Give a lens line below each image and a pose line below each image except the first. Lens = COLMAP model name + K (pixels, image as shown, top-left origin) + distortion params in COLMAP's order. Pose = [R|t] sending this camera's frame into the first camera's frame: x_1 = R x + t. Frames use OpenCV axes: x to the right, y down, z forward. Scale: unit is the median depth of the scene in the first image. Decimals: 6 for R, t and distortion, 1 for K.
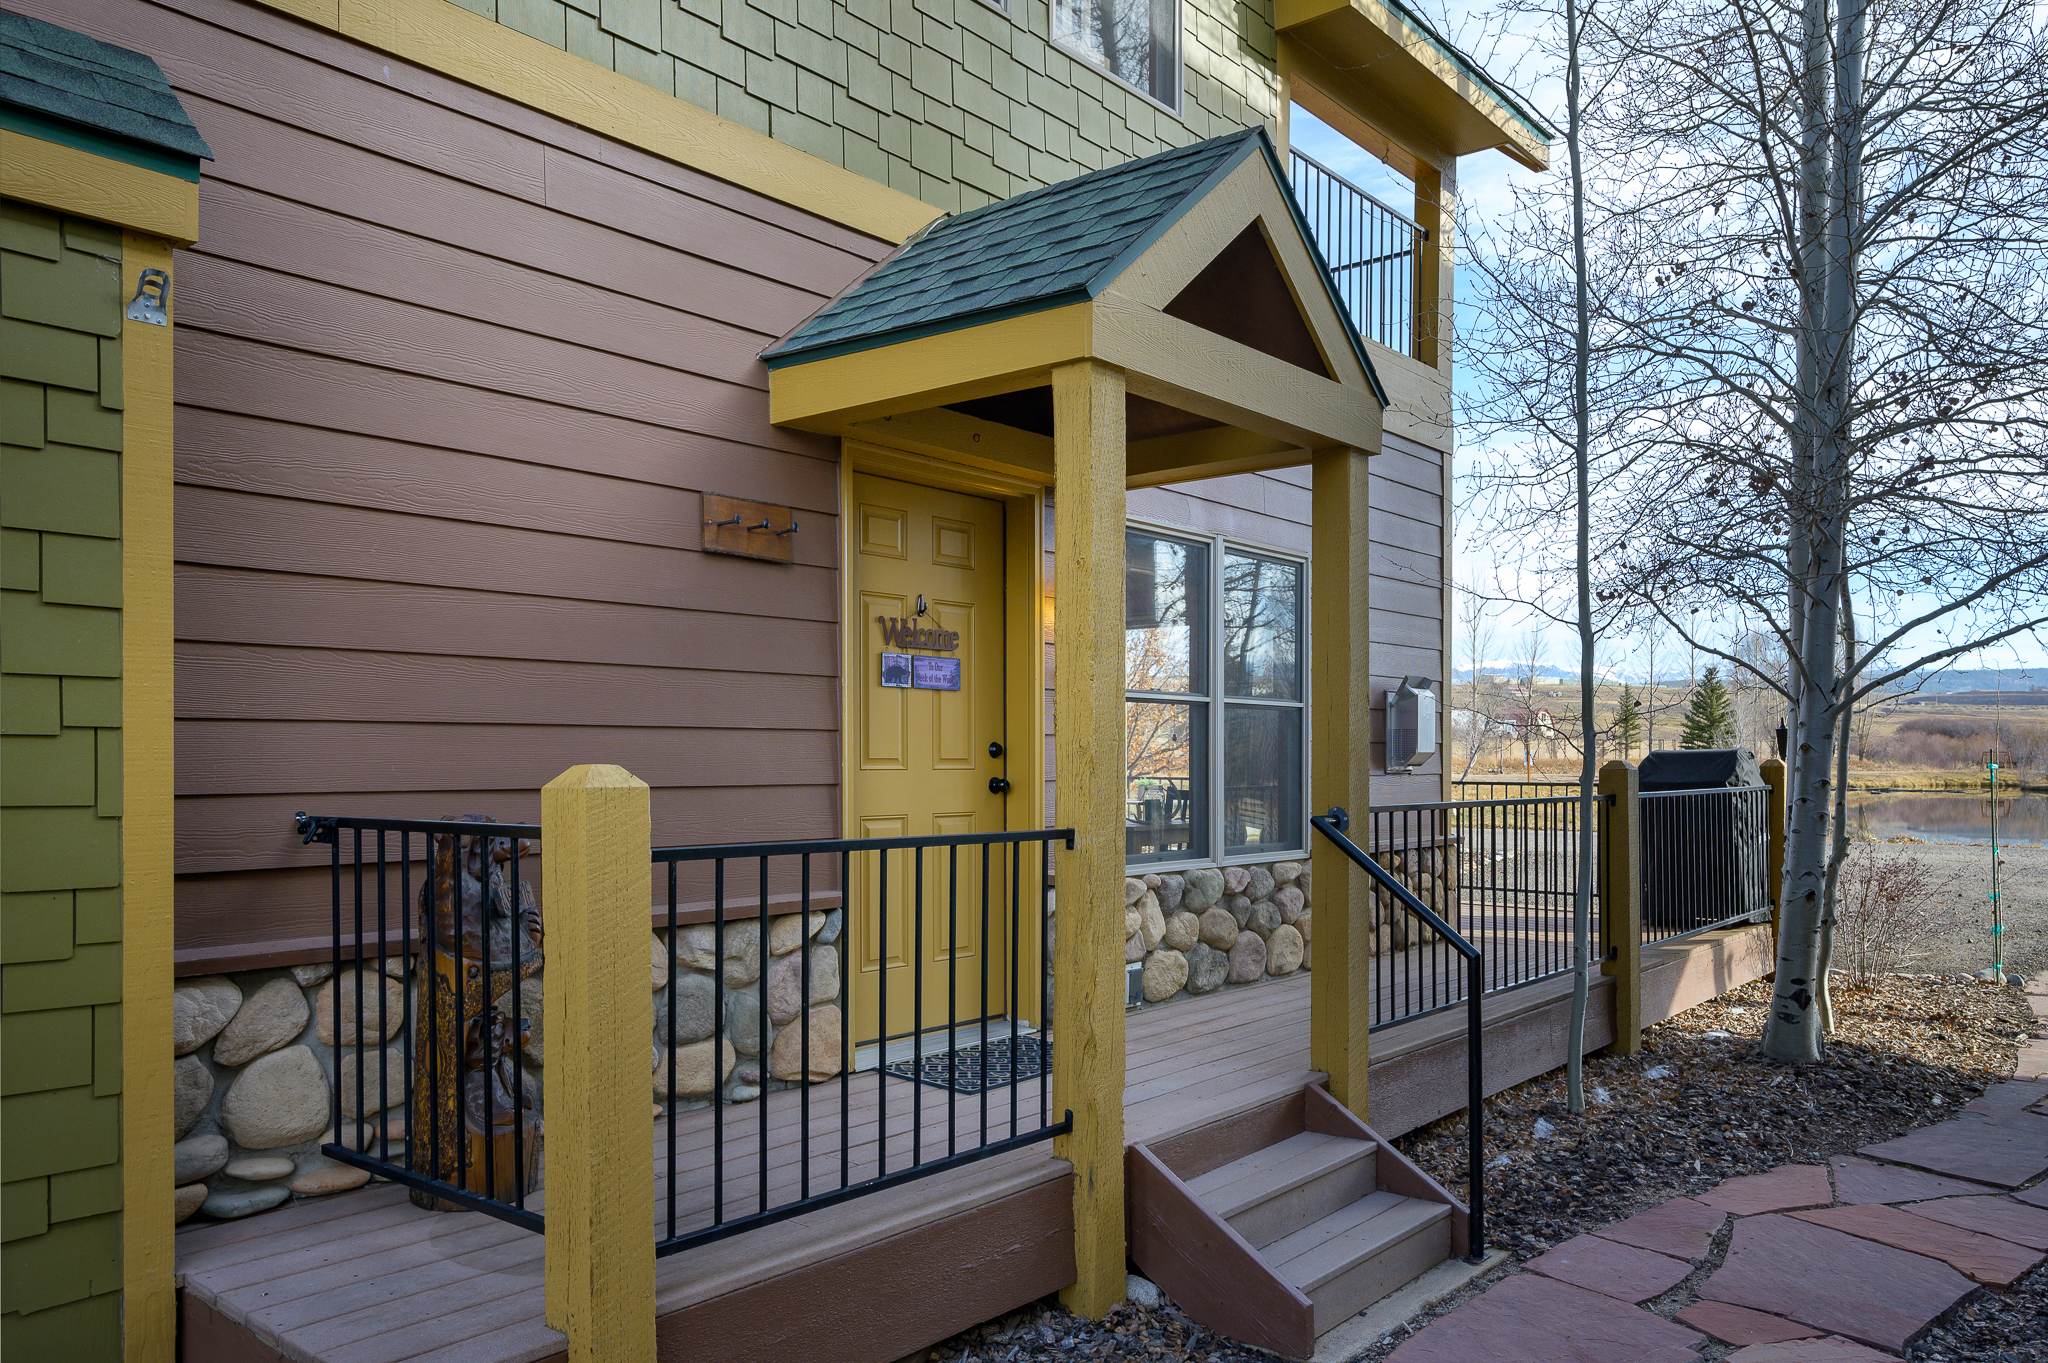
lens RADIAL K [[1334.5, 0, 1023.4], [0, 1334.5, 637.2], [0, 0, 1]] dist [-0.005092, -0.001518]
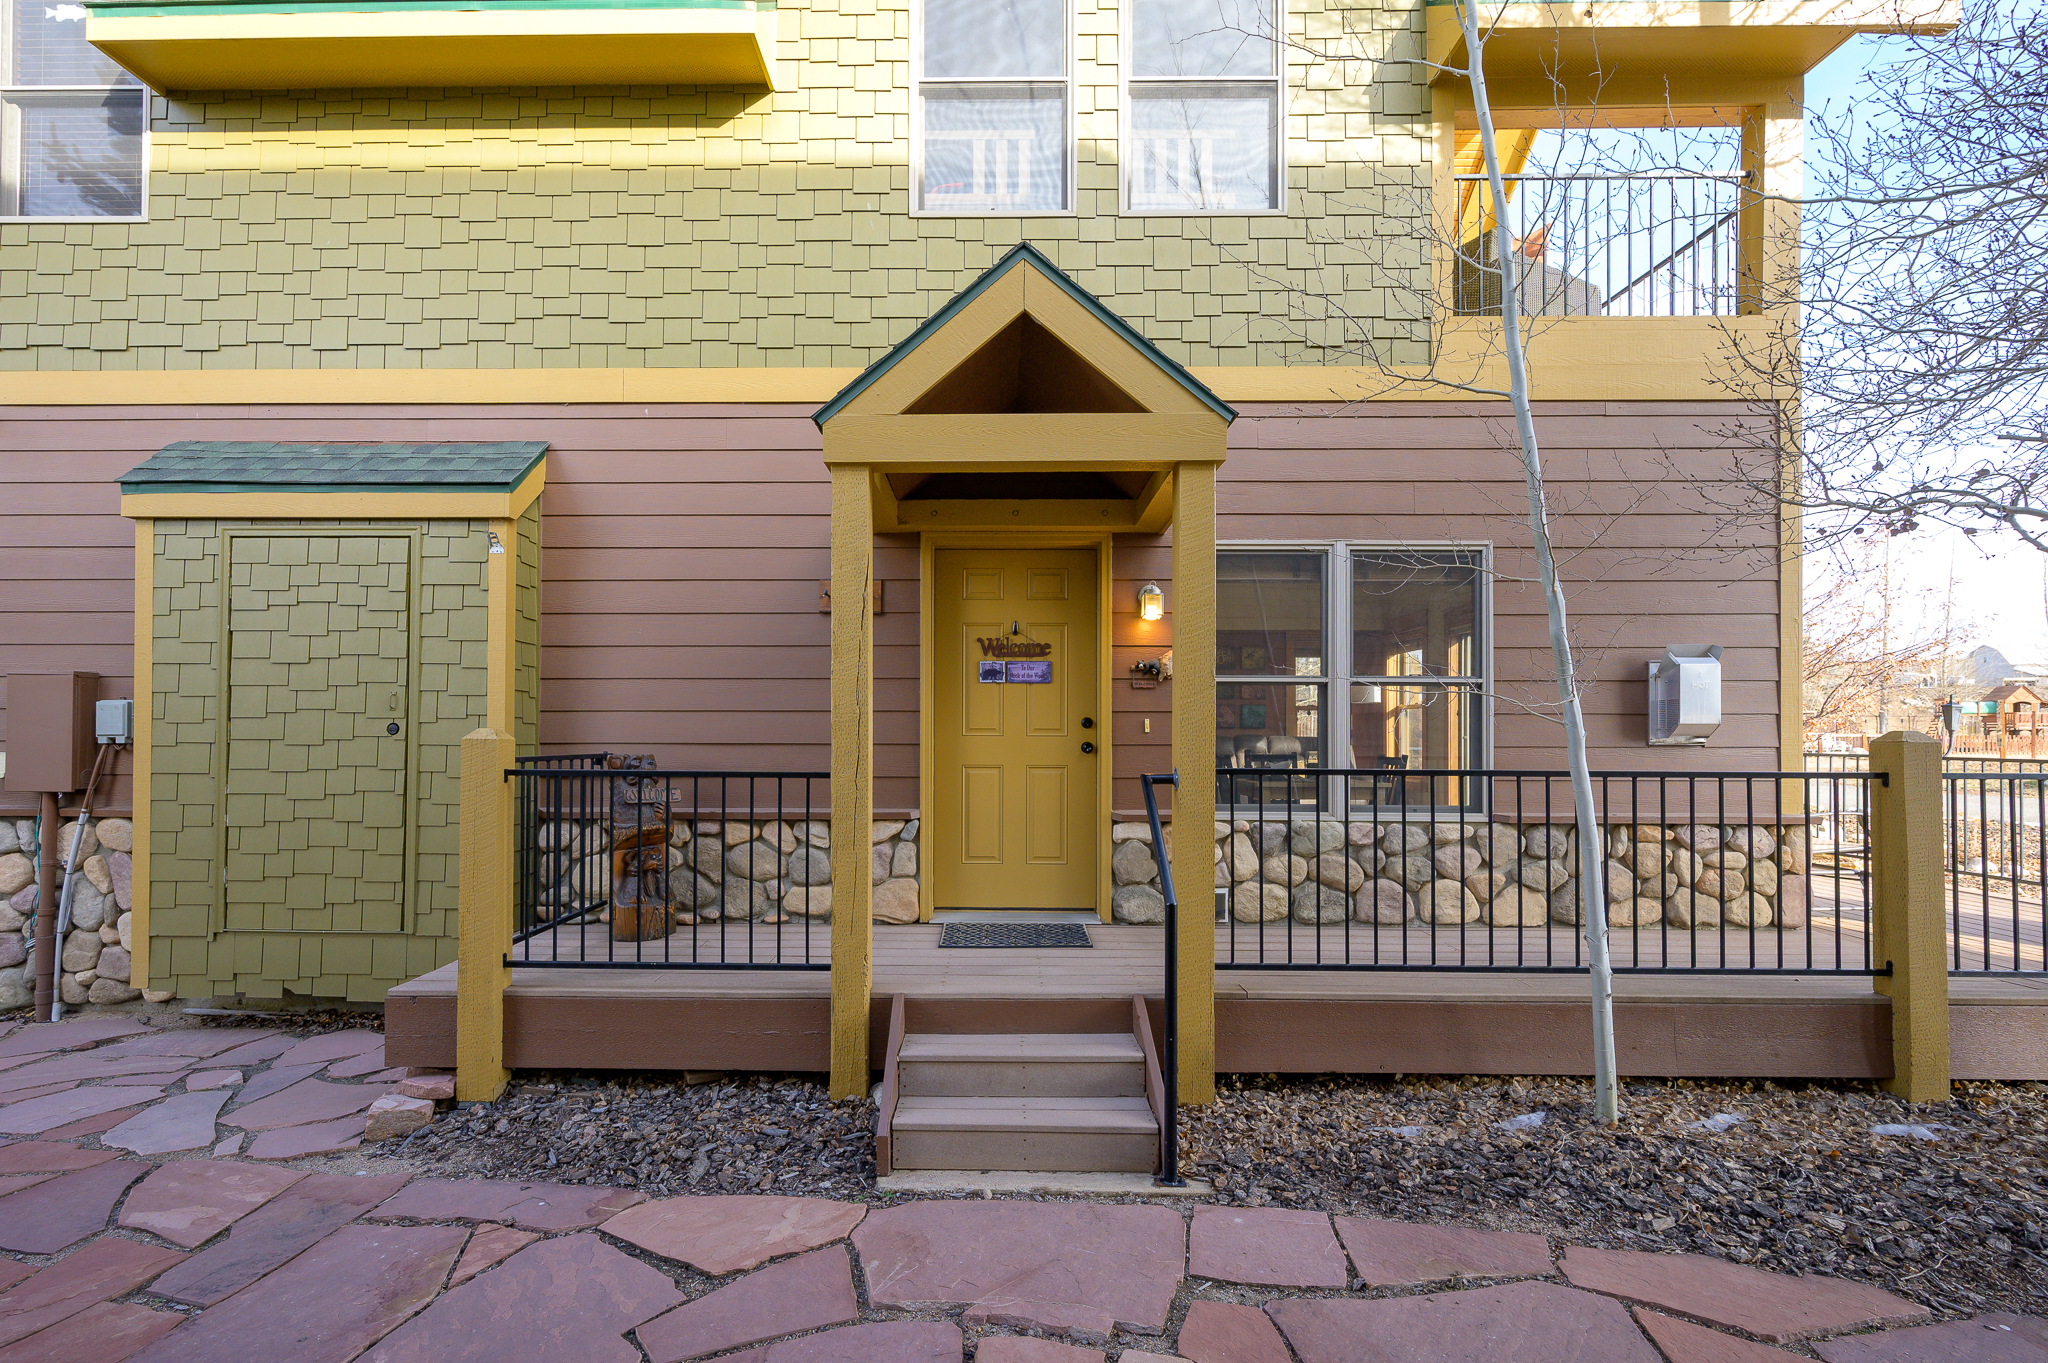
lens RADIAL K [[834.5, 0, 1028.4], [0, 834.5, 655.6], [0, 0, 1]] dist [0.001315, 0.000313]
pose [[0.675559, -0.068503, -0.734117, 0.629850], [0.064101, 0.997361, -0.034080, 0.040948], [0.734515, -0.024035, 0.678167, 0.365871]]
